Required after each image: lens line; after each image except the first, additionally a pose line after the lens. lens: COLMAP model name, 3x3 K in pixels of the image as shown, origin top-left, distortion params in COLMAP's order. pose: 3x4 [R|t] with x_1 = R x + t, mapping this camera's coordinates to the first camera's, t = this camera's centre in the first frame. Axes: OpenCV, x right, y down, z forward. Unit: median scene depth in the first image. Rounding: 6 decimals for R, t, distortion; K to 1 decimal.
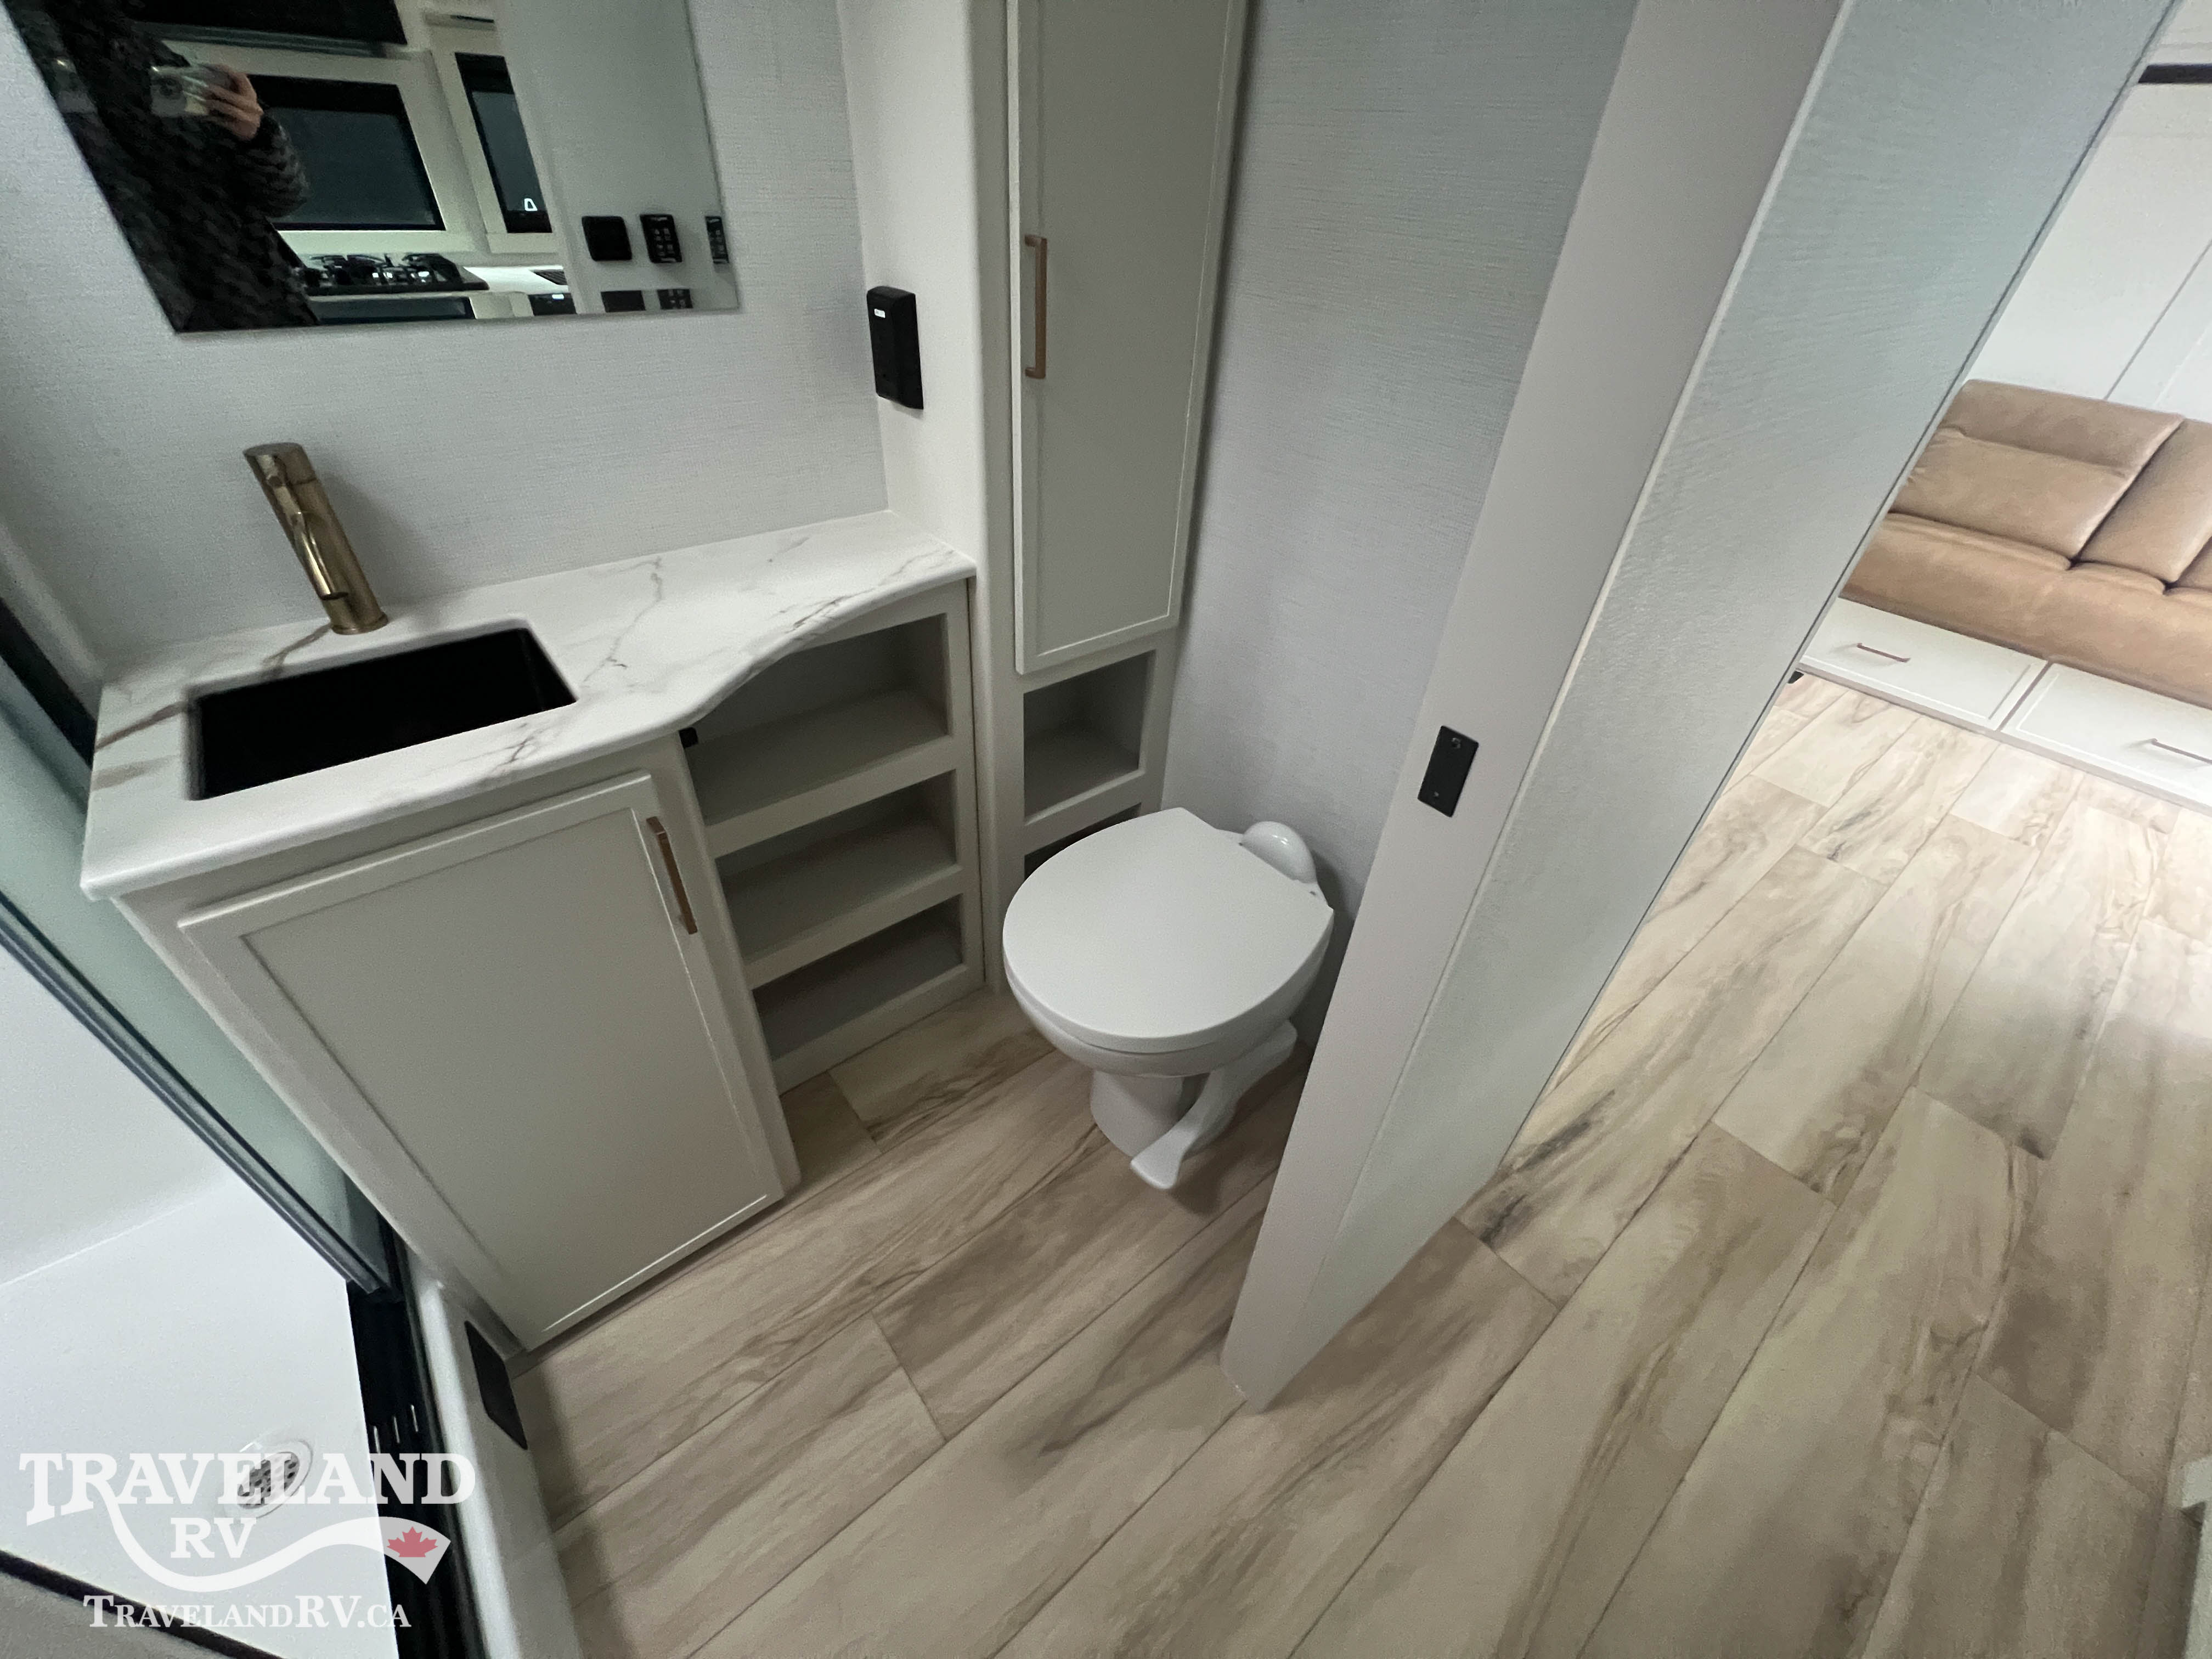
lens RADIAL K [[883.9, 0, 1106.5], [0, 883.9, 833.3], [0, 0, 1]] dist [-0.003053, 0.000121]
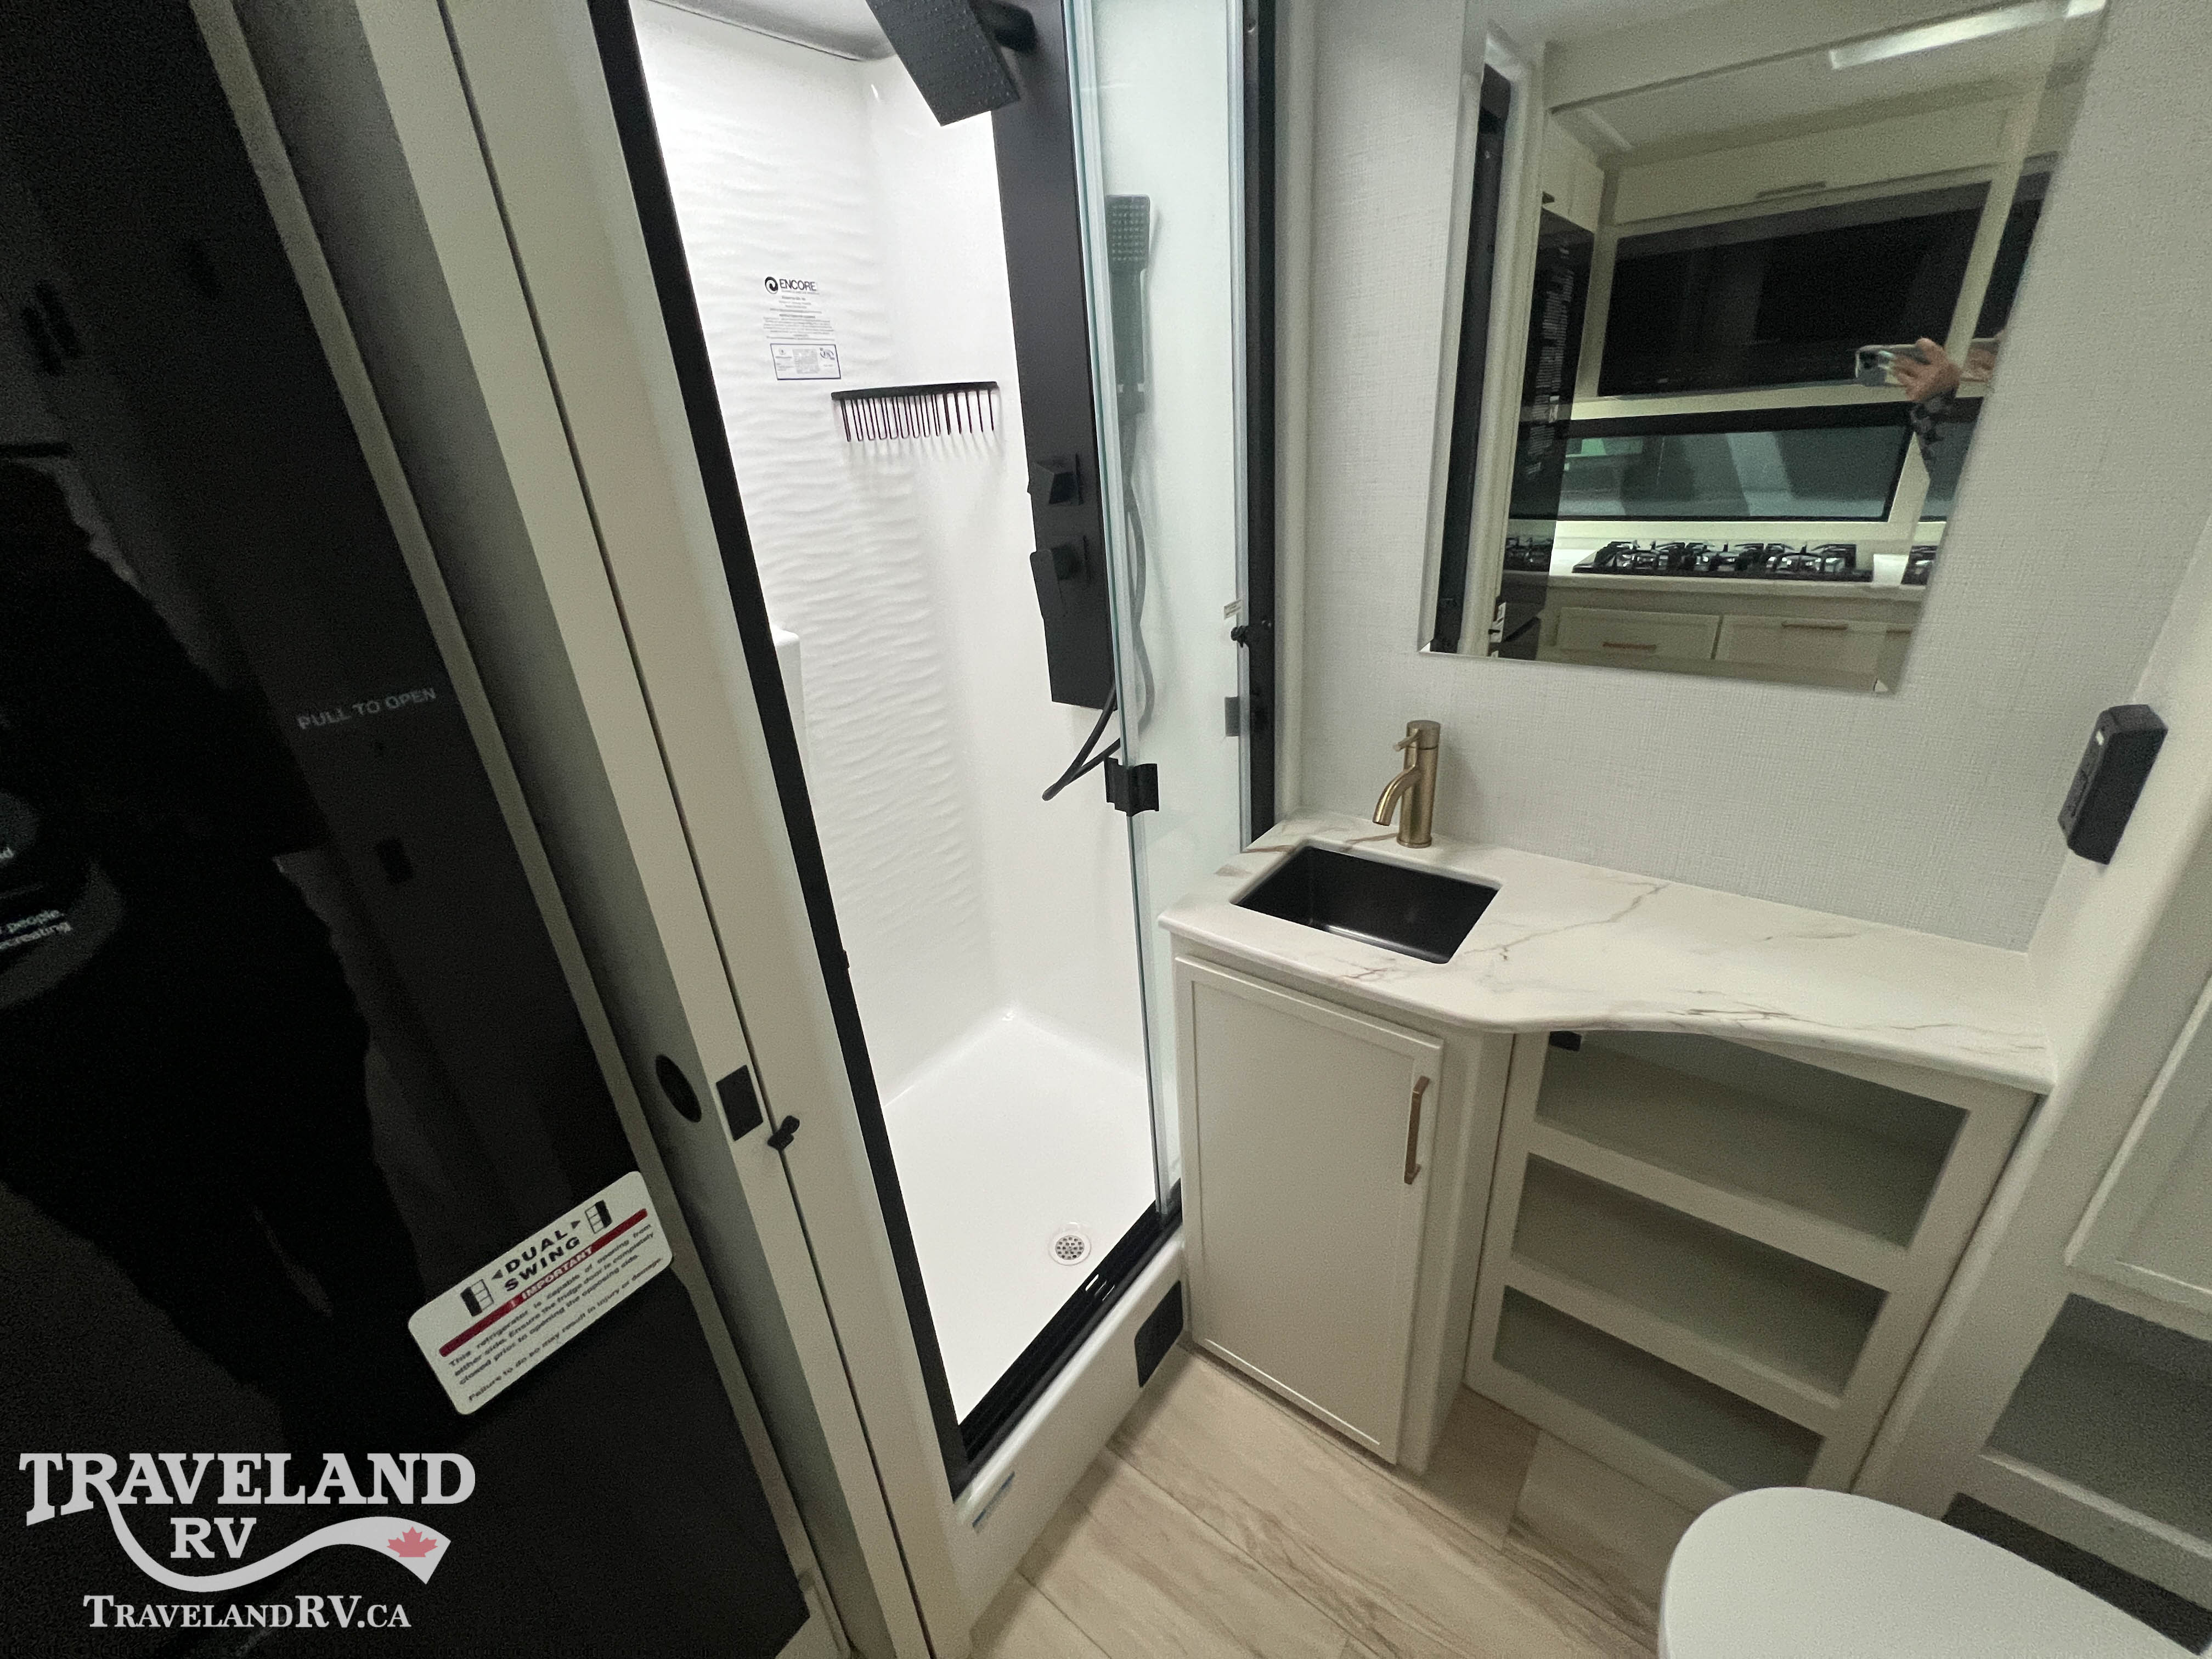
lens RADIAL K [[883.9, 0, 1097.3], [0, 883.9, 826.2], [0, 0, 1]] dist [-0.003053, 0.000121]
pose [[0.212663, 0.343824, -0.914636, 0.227968], [-0.530787, 0.826550, 0.187298, -0.191641], [0.820390, 0.445646, 0.358274, 0.070356]]
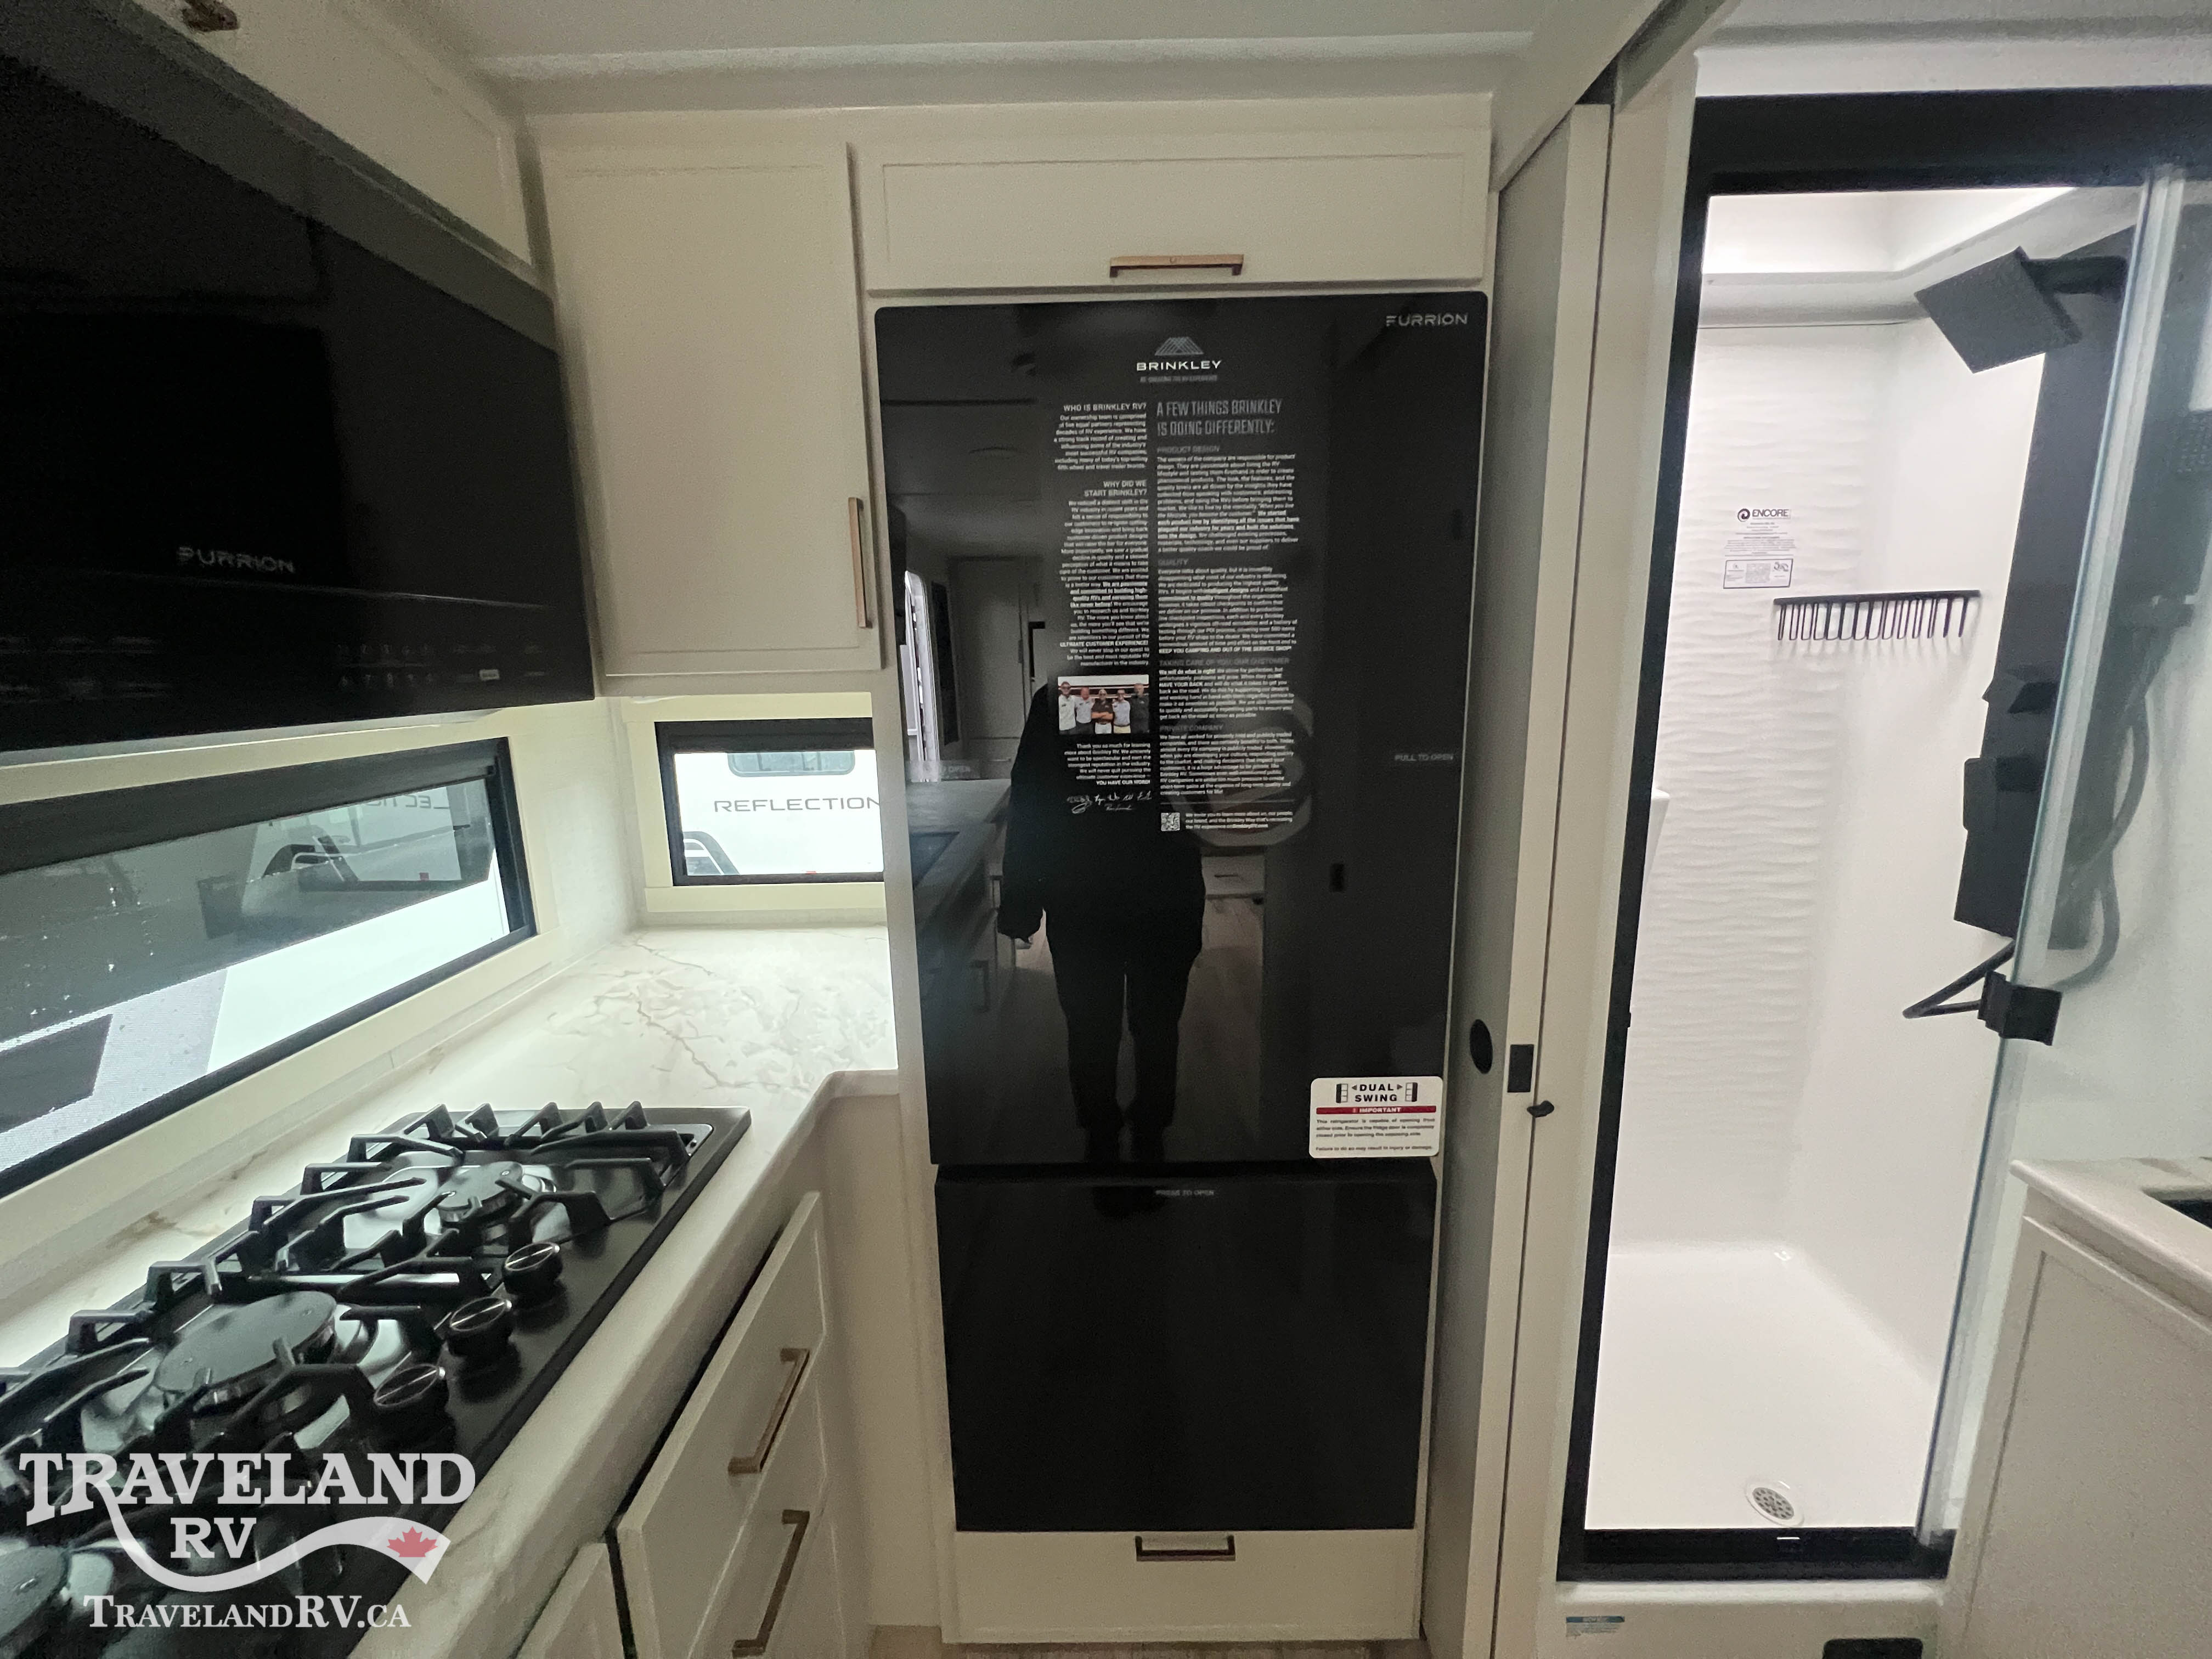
lens RADIAL K [[883.9, 0, 1107.0], [0, 883.9, 829.0], [0, 0, 1]] dist [-0.003053, 0.000121]
pose [[-0.636074, 0.111389, -0.763545, 0.553627], [-0.483056, 0.714156, 0.506596, -0.200452], [0.601720, 0.691067, -0.400449, 0.108475]]
